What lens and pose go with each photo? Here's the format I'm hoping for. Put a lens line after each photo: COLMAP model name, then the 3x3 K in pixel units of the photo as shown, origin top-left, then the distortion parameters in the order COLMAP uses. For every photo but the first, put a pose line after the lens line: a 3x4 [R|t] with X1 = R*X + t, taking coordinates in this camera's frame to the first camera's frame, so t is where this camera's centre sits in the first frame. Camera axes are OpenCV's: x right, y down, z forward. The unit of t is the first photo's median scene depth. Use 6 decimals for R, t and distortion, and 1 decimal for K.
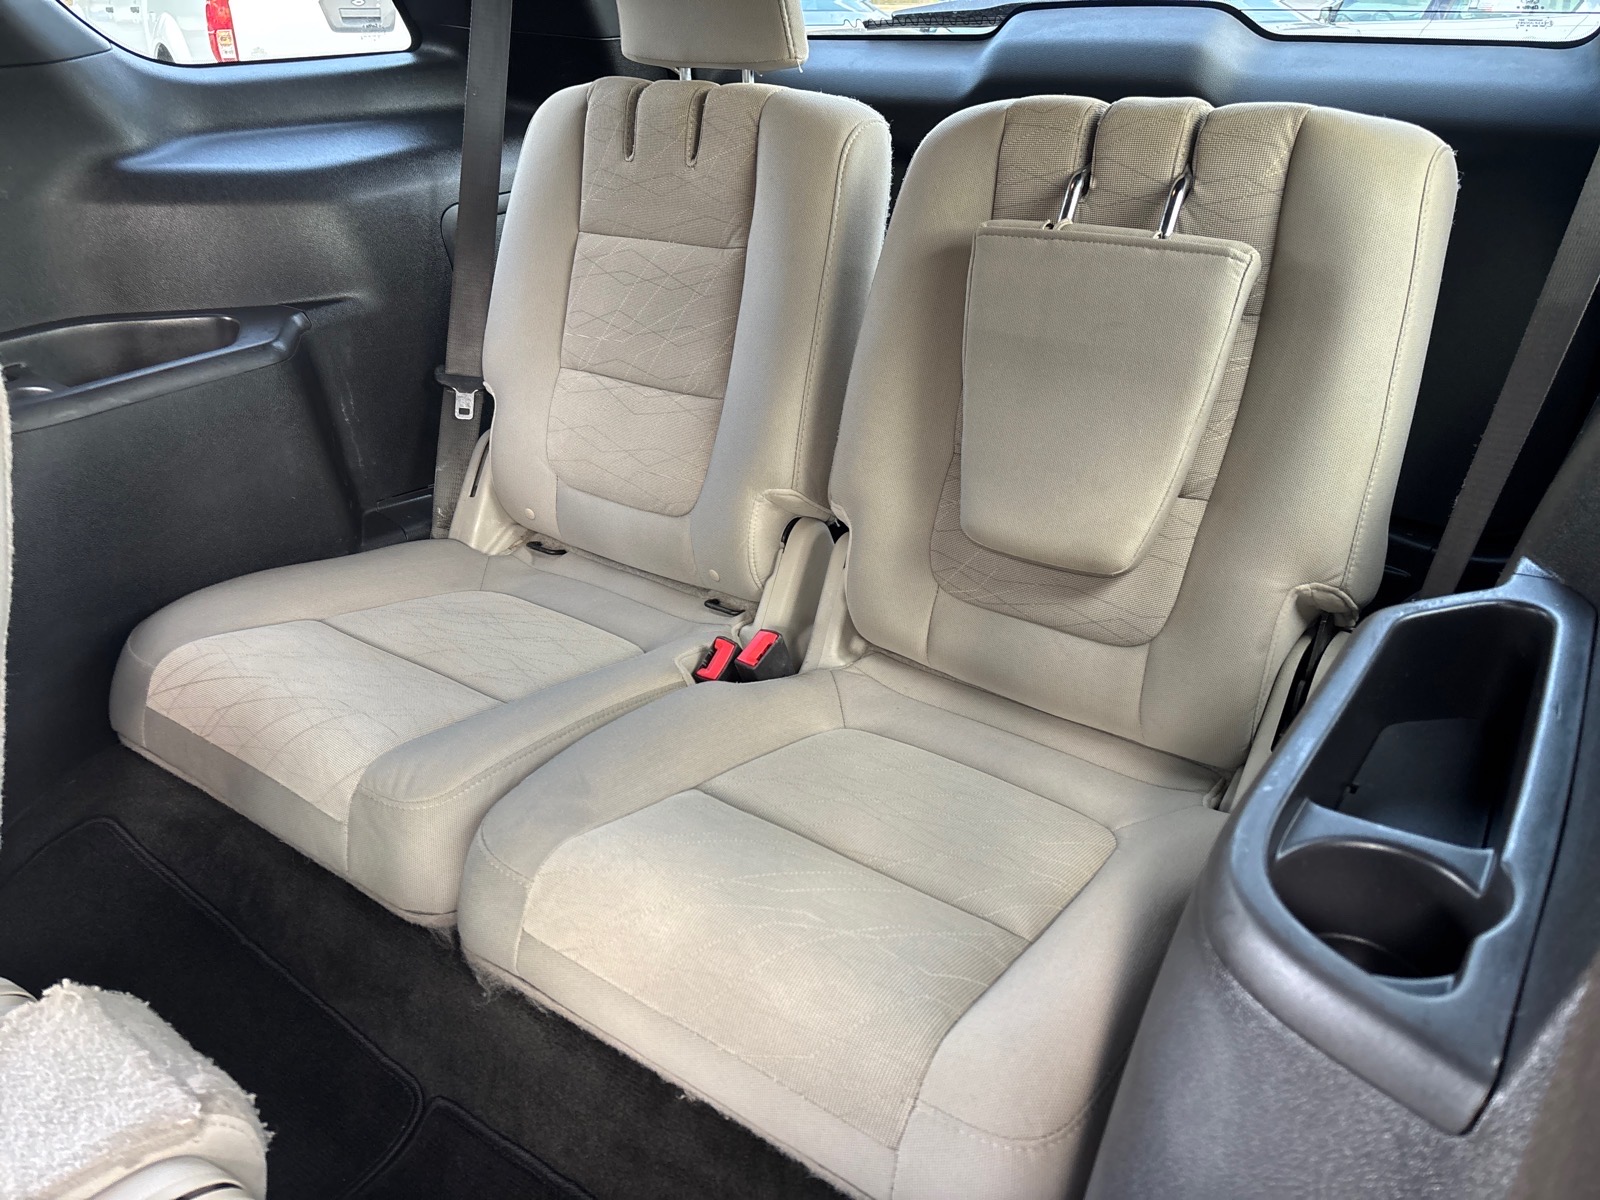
lens RADIAL K [[1203.0, 0, 800.0], [0, 1203.0, 600.0], [0, 0, 1]] dist [0.002790, 0.000902]
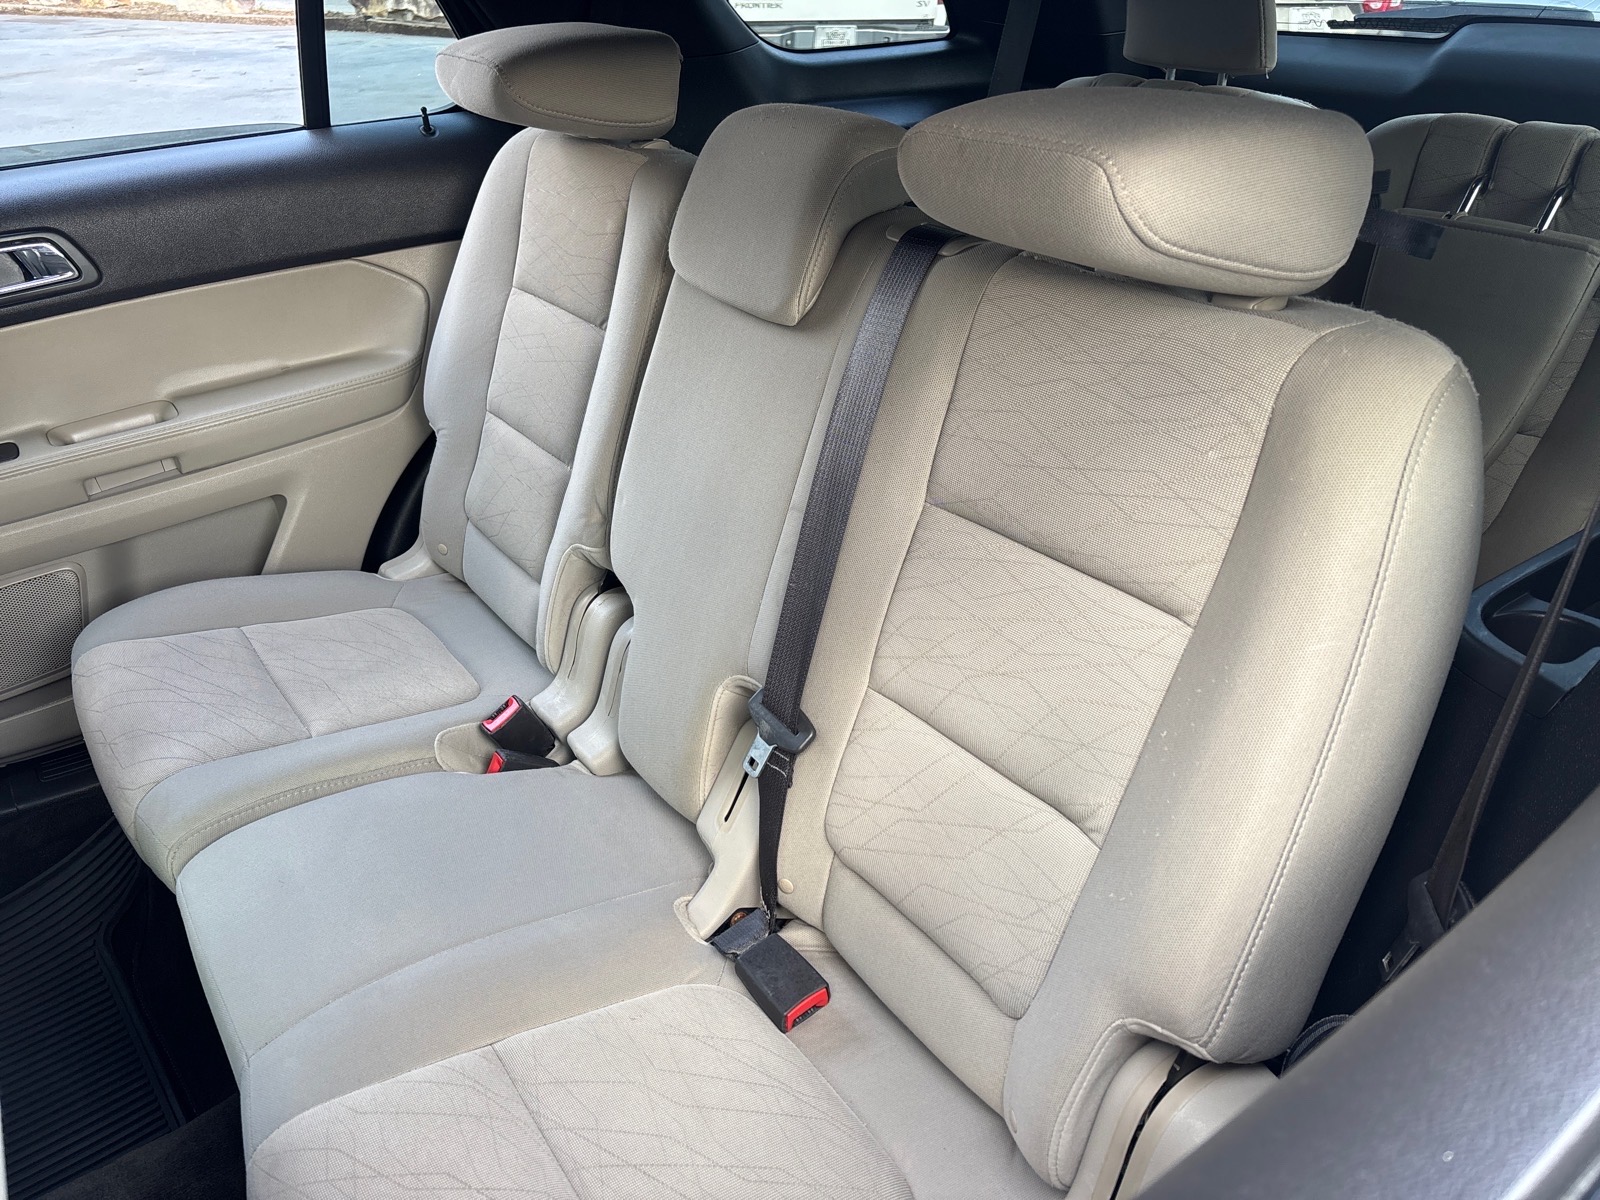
lens RADIAL K [[1183.0, 0, 800.0], [0, 1183.0, 600.0], [0, 0, 1]] dist [0.055321, -0.075604]
pose [[0.947105, 0.162070, -0.276995, -0.033889], [-0.148423, 0.986465, 0.069694, 0.116450], [0.284541, -0.024895, 0.958341, -0.460127]]
